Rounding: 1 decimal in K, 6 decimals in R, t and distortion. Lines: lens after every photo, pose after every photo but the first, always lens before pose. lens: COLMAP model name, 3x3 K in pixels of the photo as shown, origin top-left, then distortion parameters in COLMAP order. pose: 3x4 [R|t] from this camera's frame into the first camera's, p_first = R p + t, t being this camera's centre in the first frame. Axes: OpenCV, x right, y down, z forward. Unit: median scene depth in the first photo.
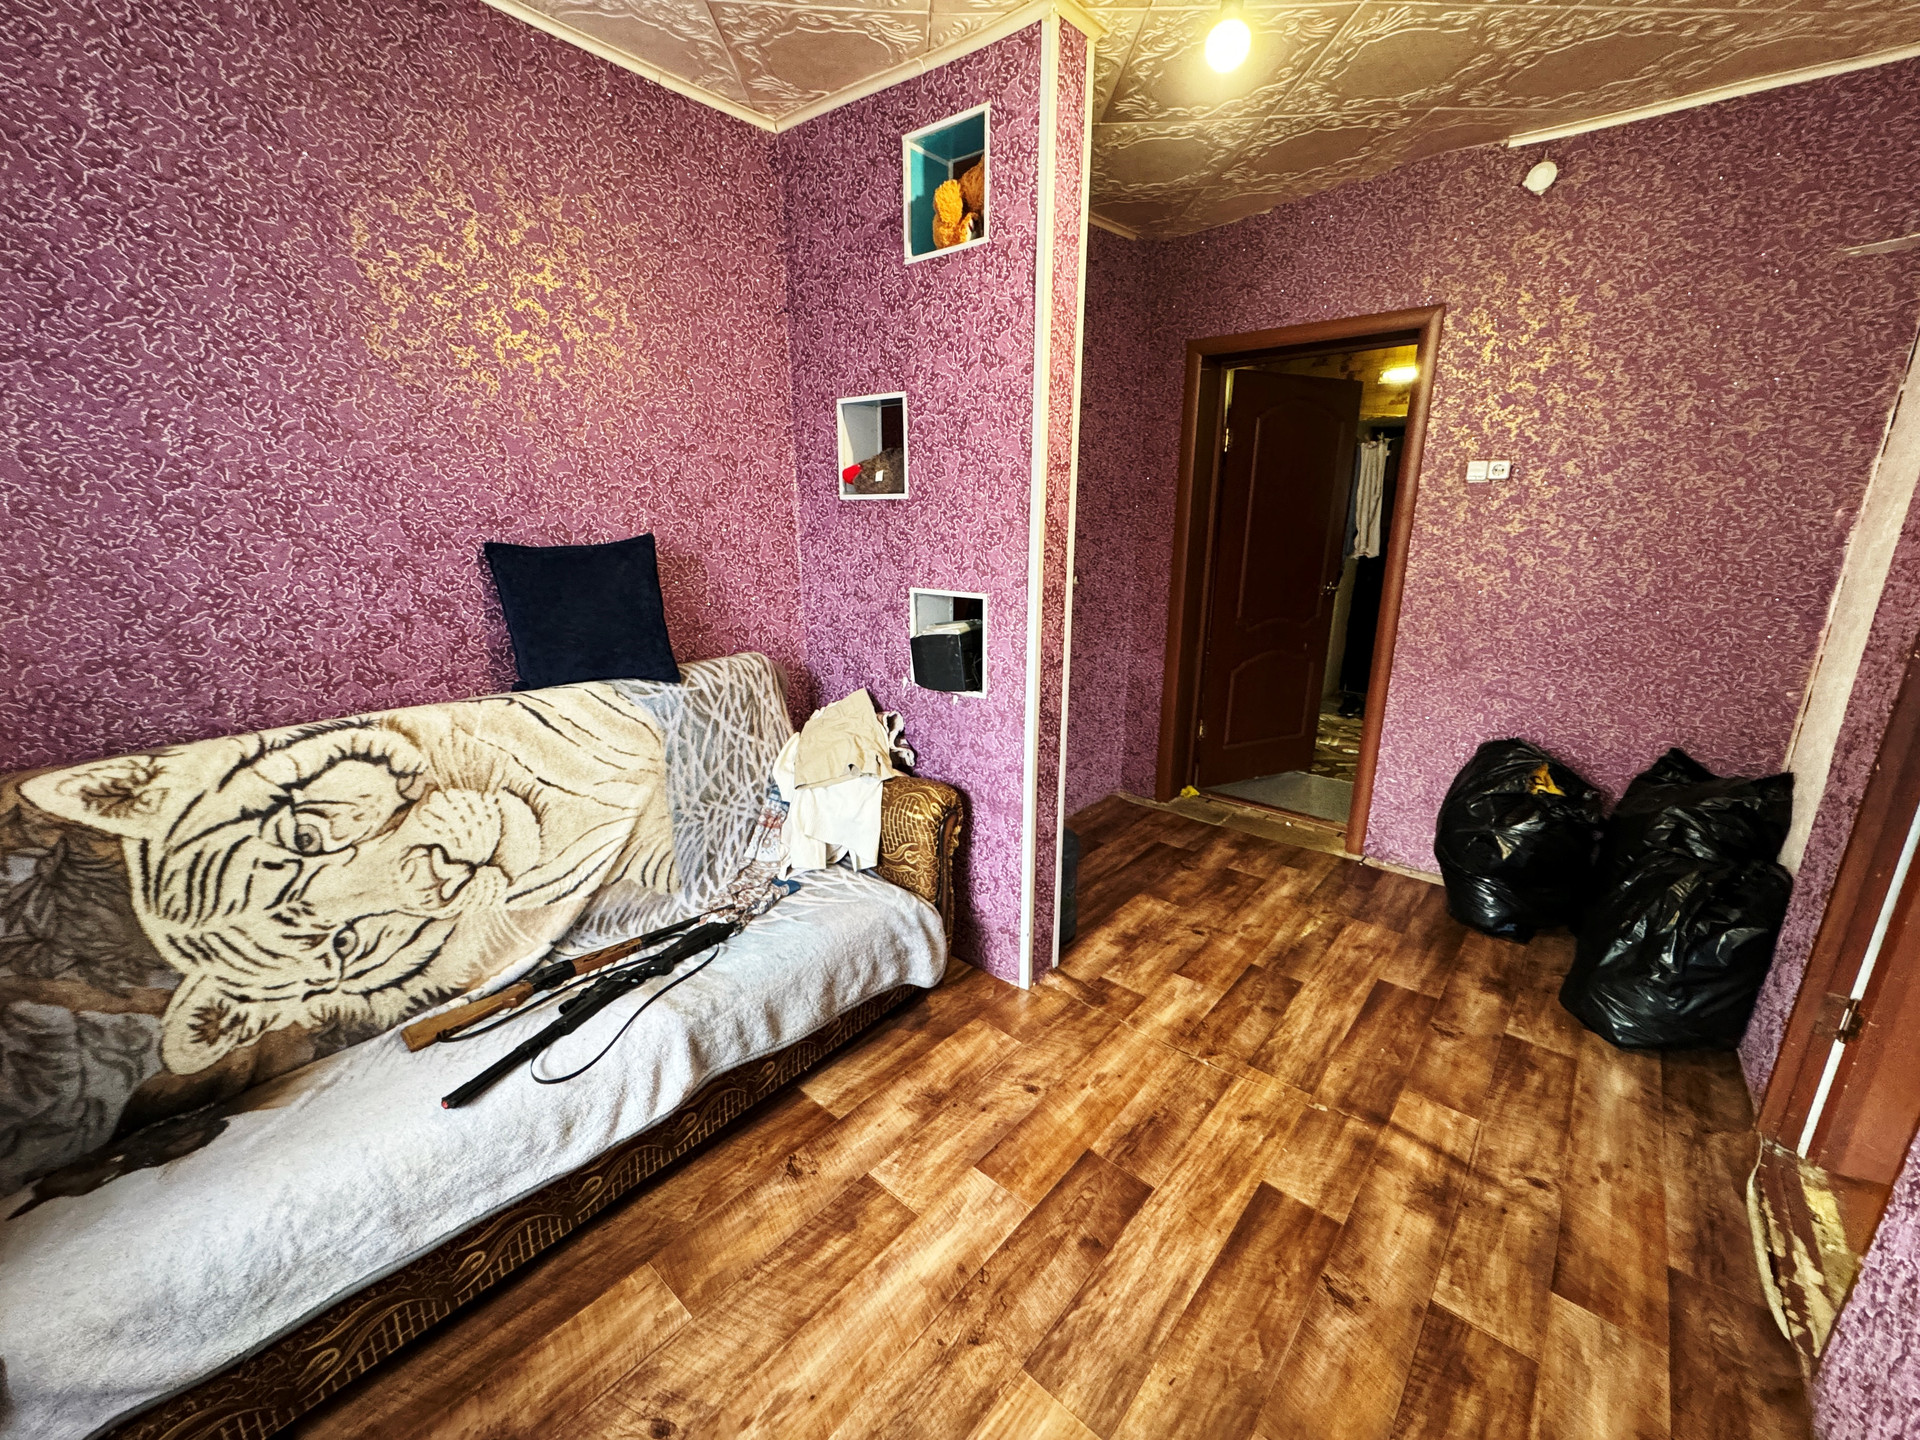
lens RADIAL K [[765.6, 0, 957.0], [0, 765.6, 719.0], [0, 0, 1]] dist [-0.002577, 0.000461]
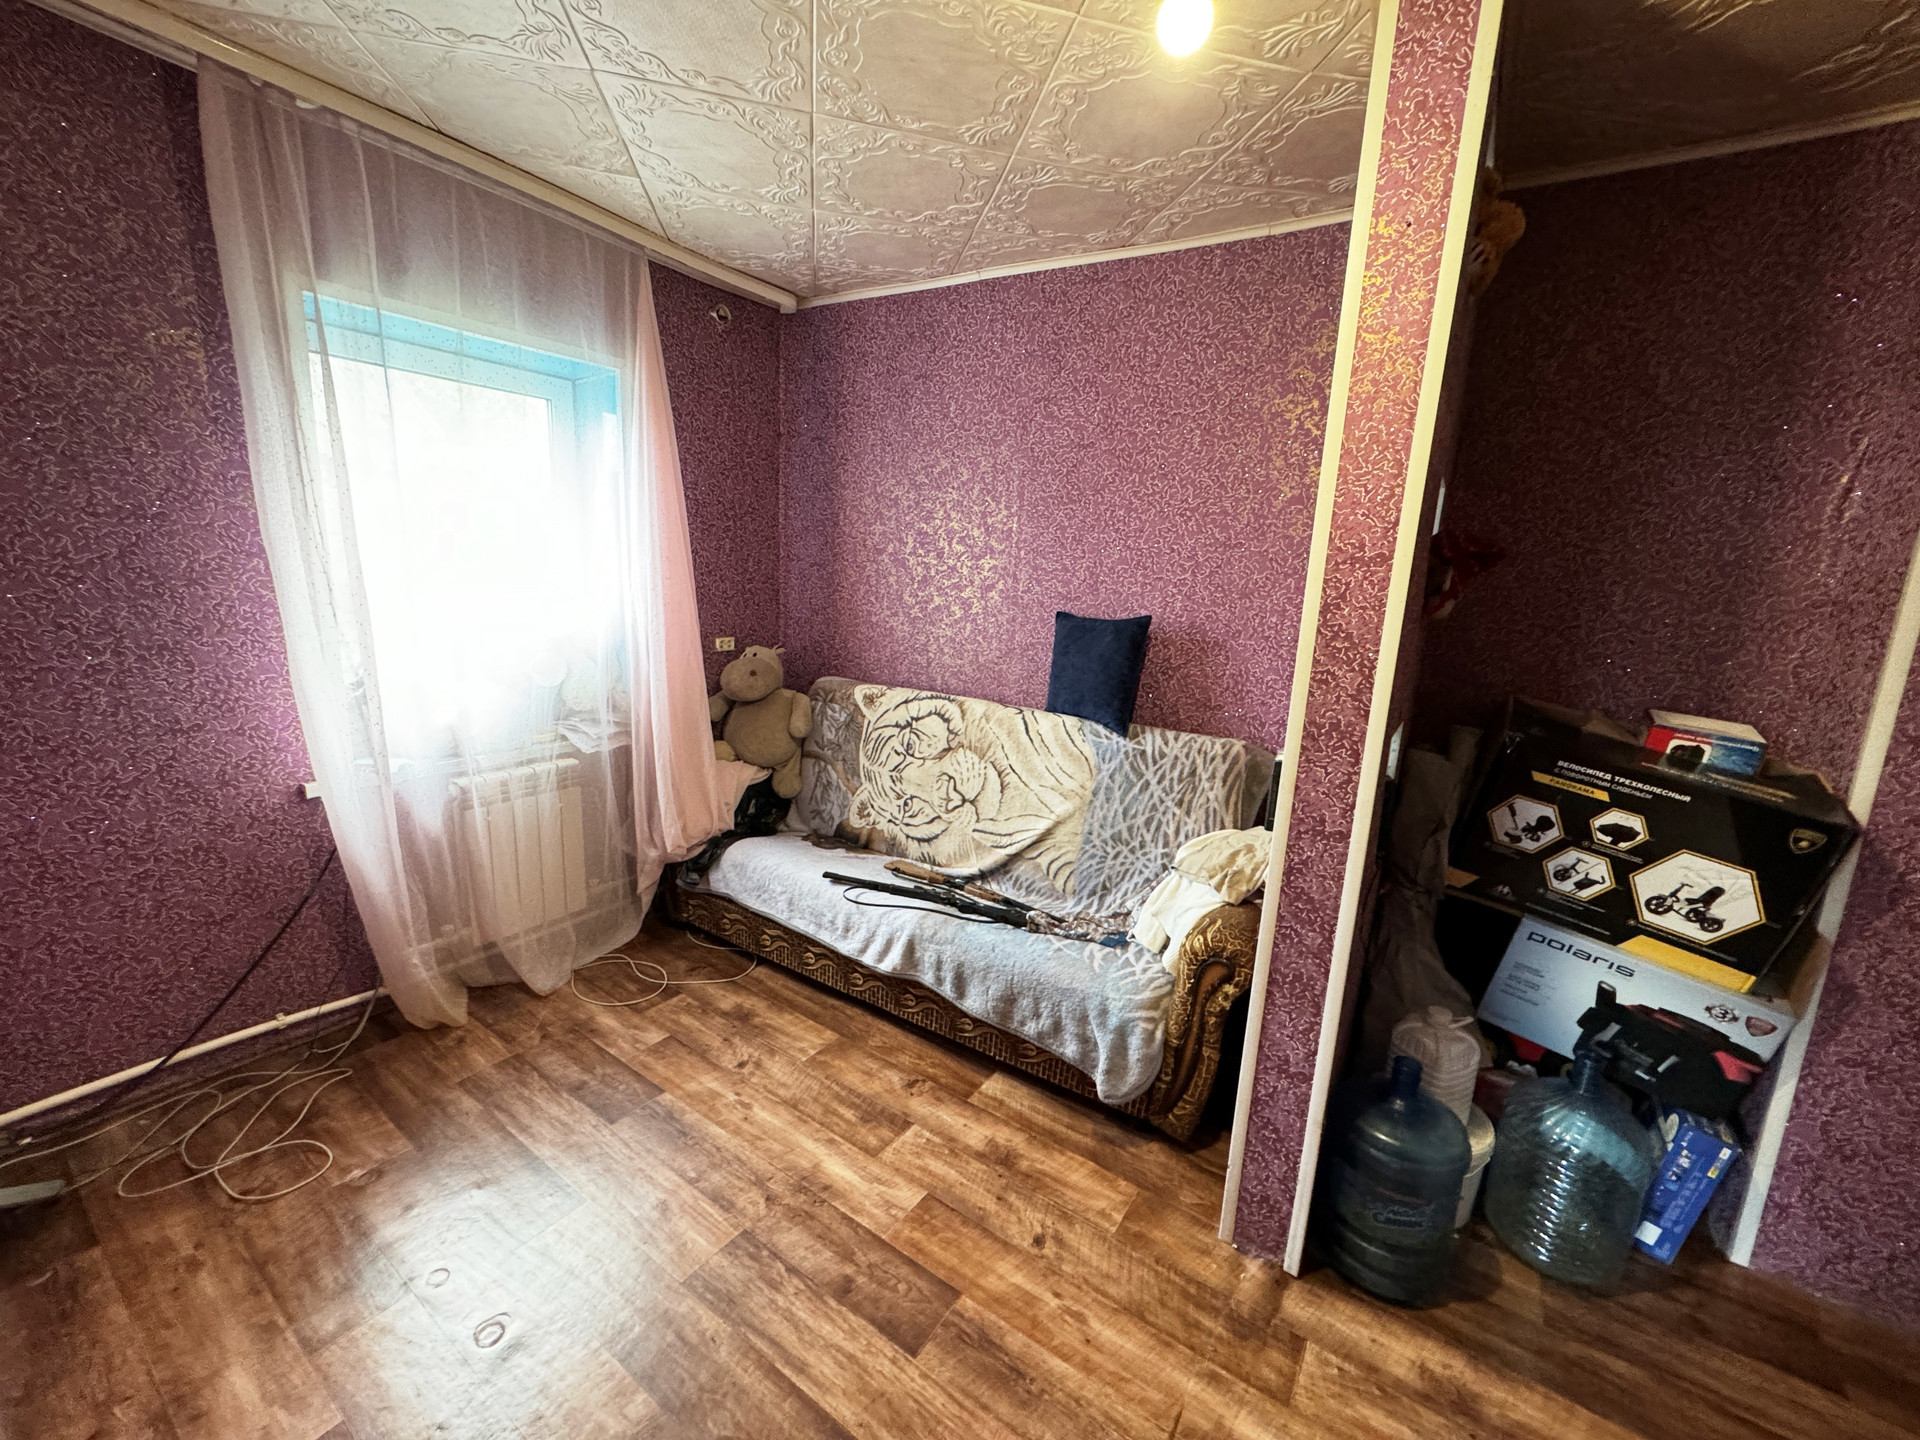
lens RADIAL K [[765.6, 0, 957.0], [0, 765.6, 719.0], [0, 0, 1]] dist [-0.002577, 0.000461]
pose [[0.120349, 0.195825, -0.973226, 0.960338], [-0.307848, 0.939385, 0.150948, -0.219274], [0.943793, 0.281440, 0.173338, 0.677714]]
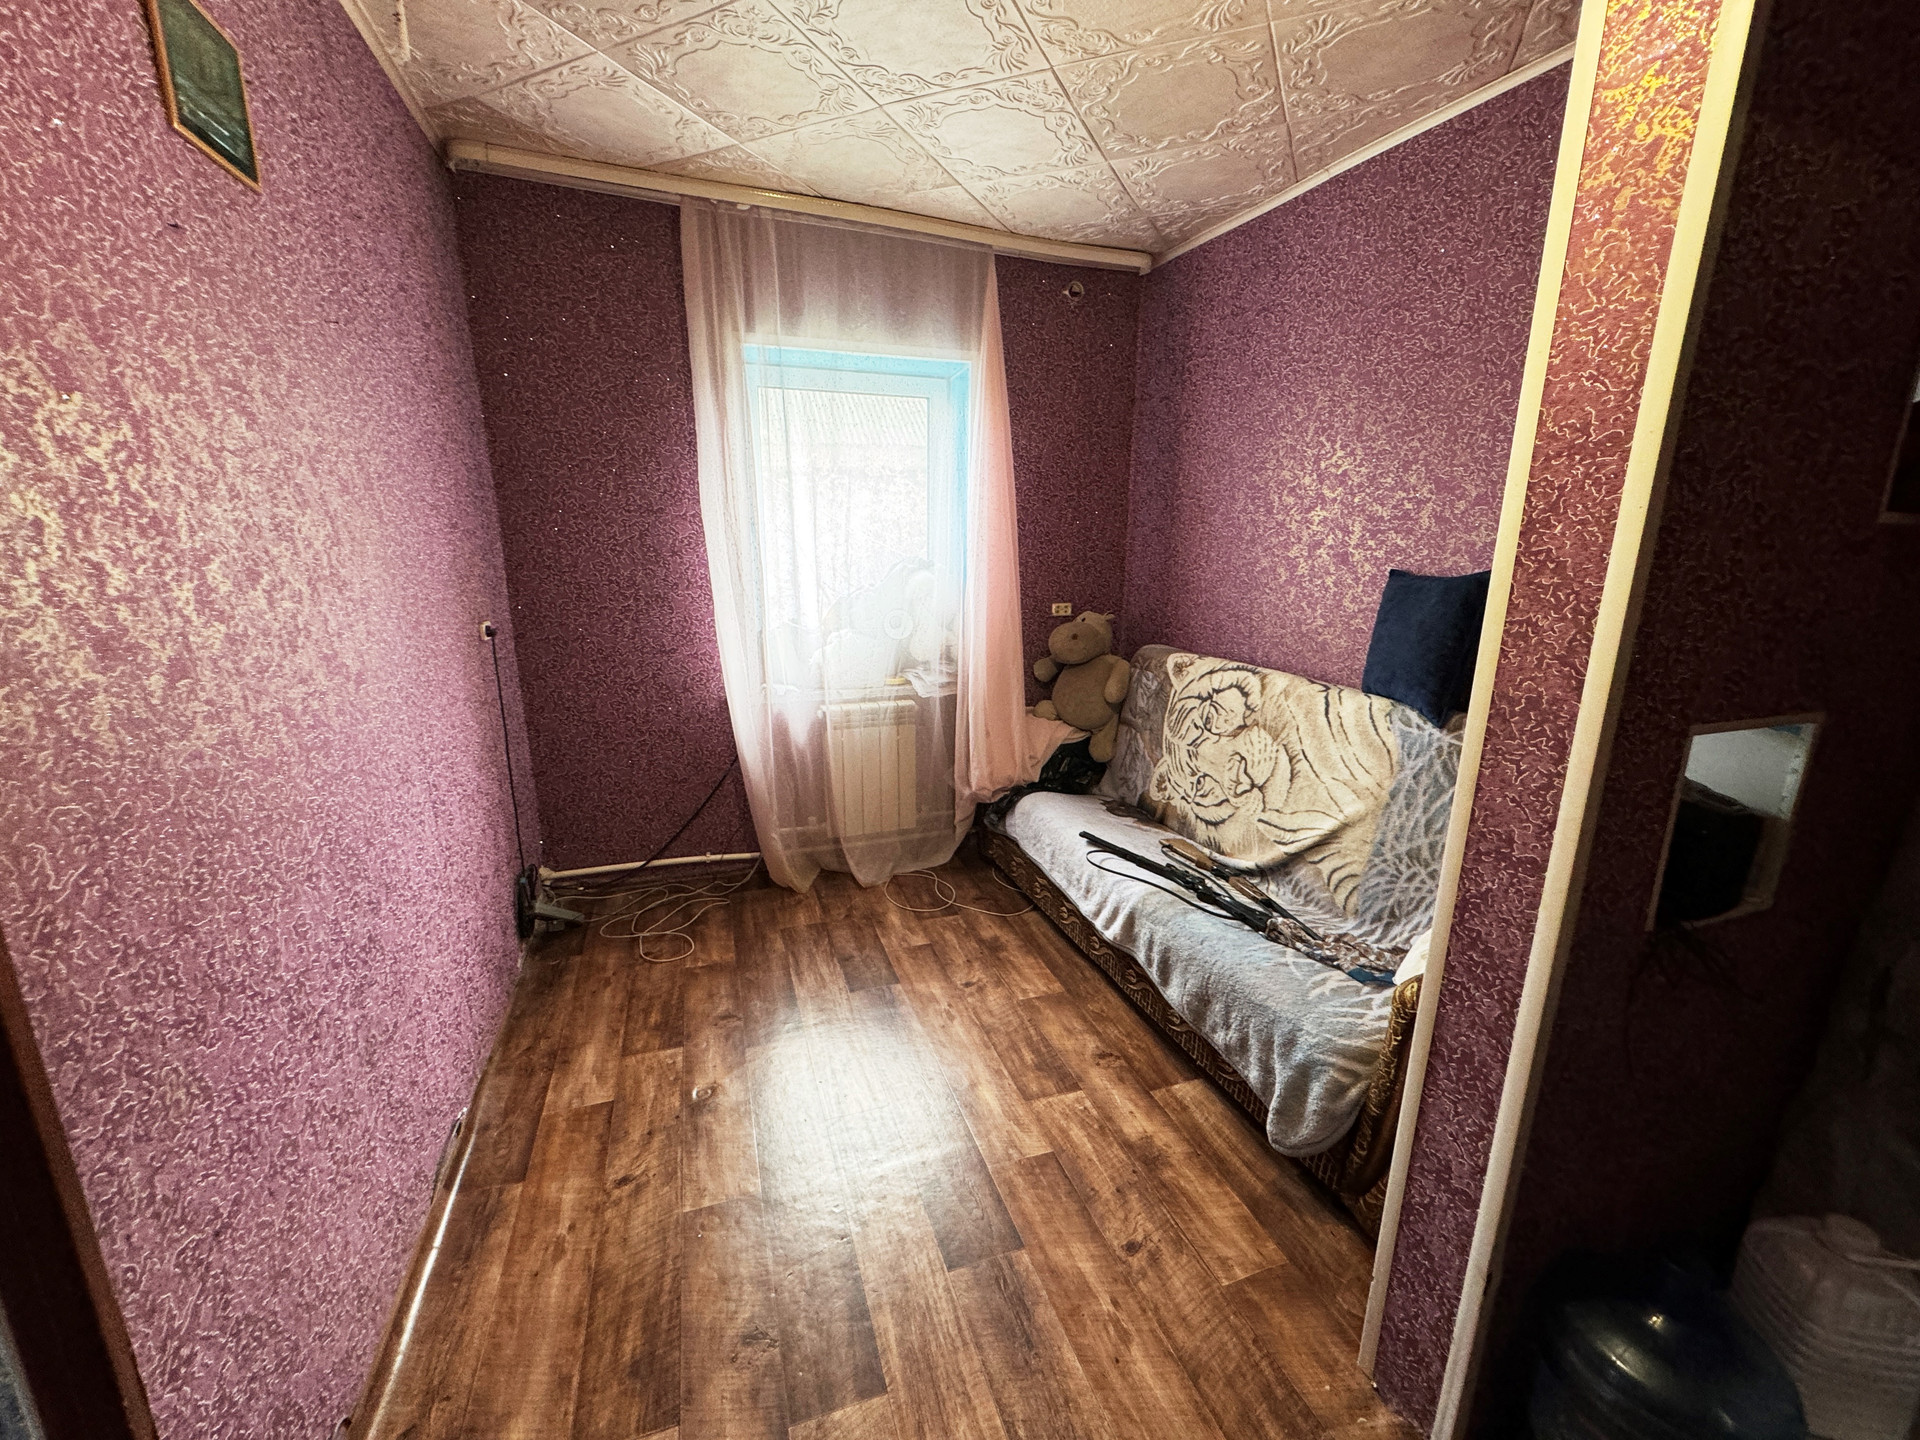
lens RADIAL K [[765.6, 0, 957.0], [0, 765.6, 719.0], [0, 0, 1]] dist [-0.002577, 0.000461]
pose [[-0.497279, 0.191561, -0.846179, 0.886729], [-0.239391, 0.907161, 0.346050, -0.299392], [0.833910, 0.374651, -0.405254, 1.114528]]
